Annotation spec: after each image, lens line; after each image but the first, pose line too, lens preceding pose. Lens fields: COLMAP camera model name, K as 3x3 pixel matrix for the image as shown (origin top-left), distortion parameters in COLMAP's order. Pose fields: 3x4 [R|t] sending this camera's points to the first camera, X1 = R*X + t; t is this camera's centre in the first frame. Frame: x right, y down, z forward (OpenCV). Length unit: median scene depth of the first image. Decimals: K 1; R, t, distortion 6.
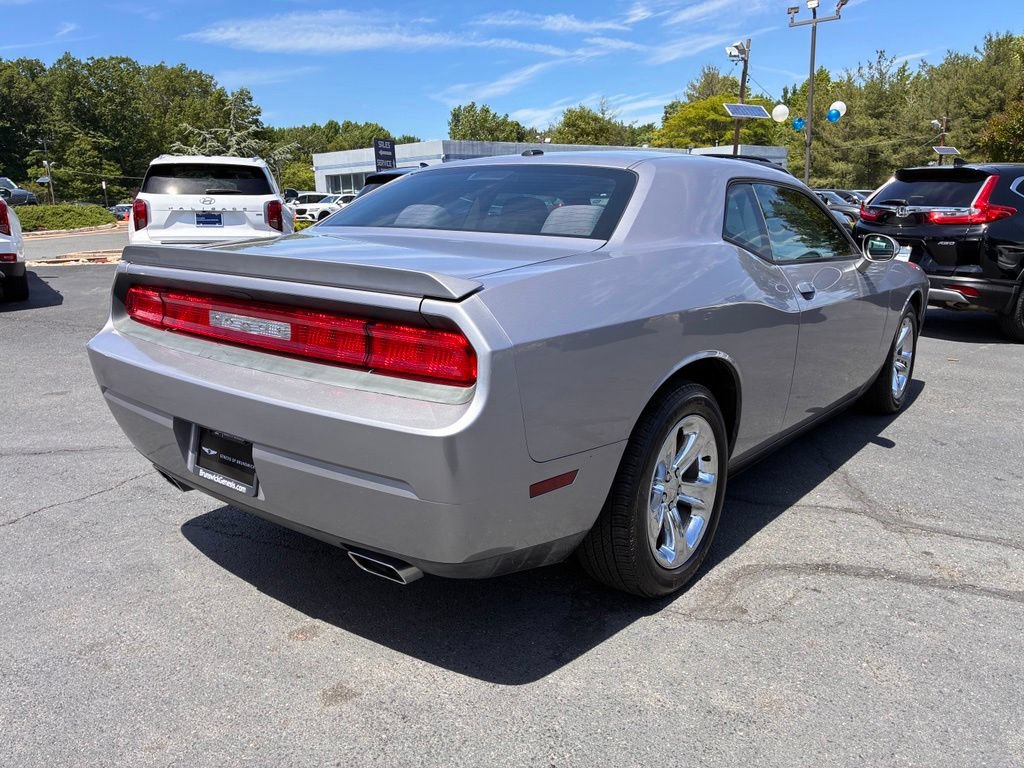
lens RADIAL K [[771.4, 0, 503.0], [0, 771.4, 384.6], [0, 0, 1]] dist [0.063211, -0.090343]
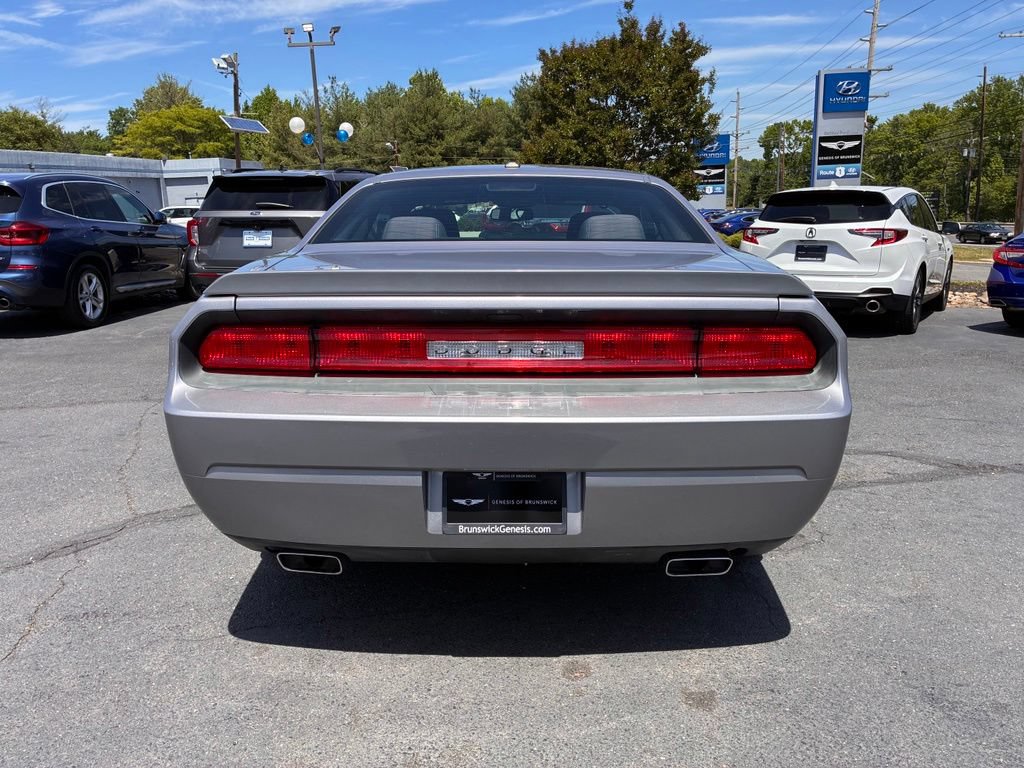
lens RADIAL K [[772.7, 0, 499.5], [0, 772.7, 381.1], [0, 0, 1]] dist [0.067476, -0.097793]
pose [[0.796556, -0.135406, 0.589206, -0.185616], [0.147858, 0.988632, 0.027308, -0.014484], [-0.586205, 0.065366, 0.807521, 0.061187]]
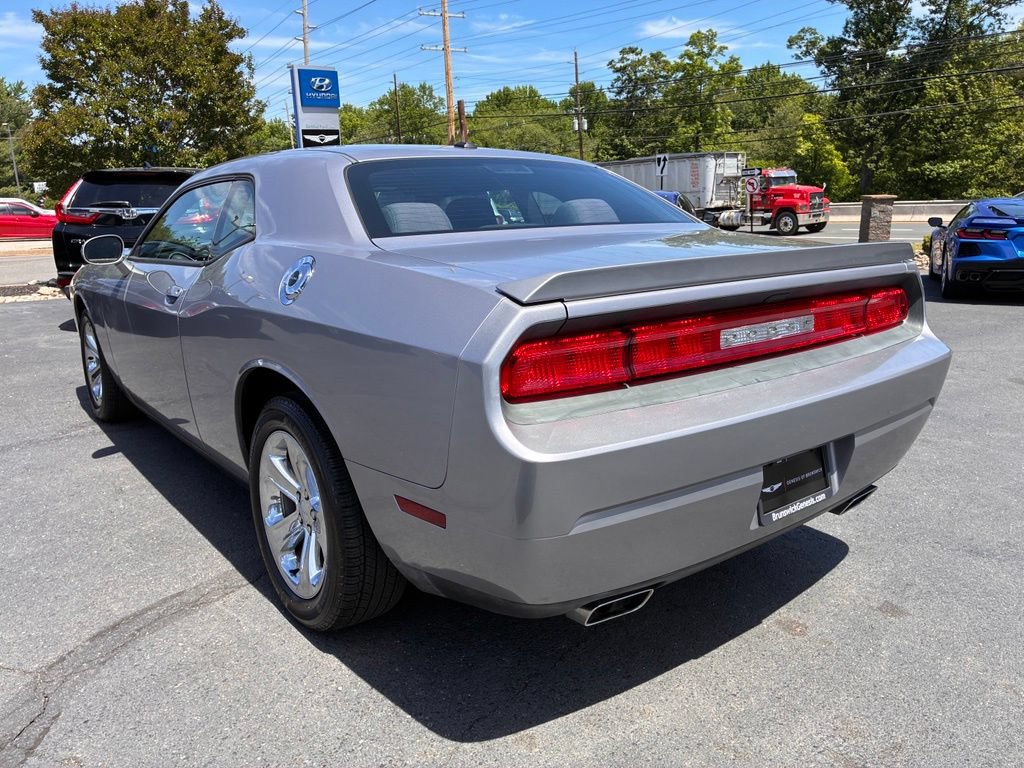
lens RADIAL K [[771.4, 0, 503.0], [0, 771.4, 384.6], [0, 0, 1]] dist [0.063211, -0.090343]
pose [[0.248156, -0.233700, 0.940108, -0.268837], [0.240496, 0.954944, 0.173905, -0.052798], [-0.938393, 0.182936, 0.293179, 0.222127]]
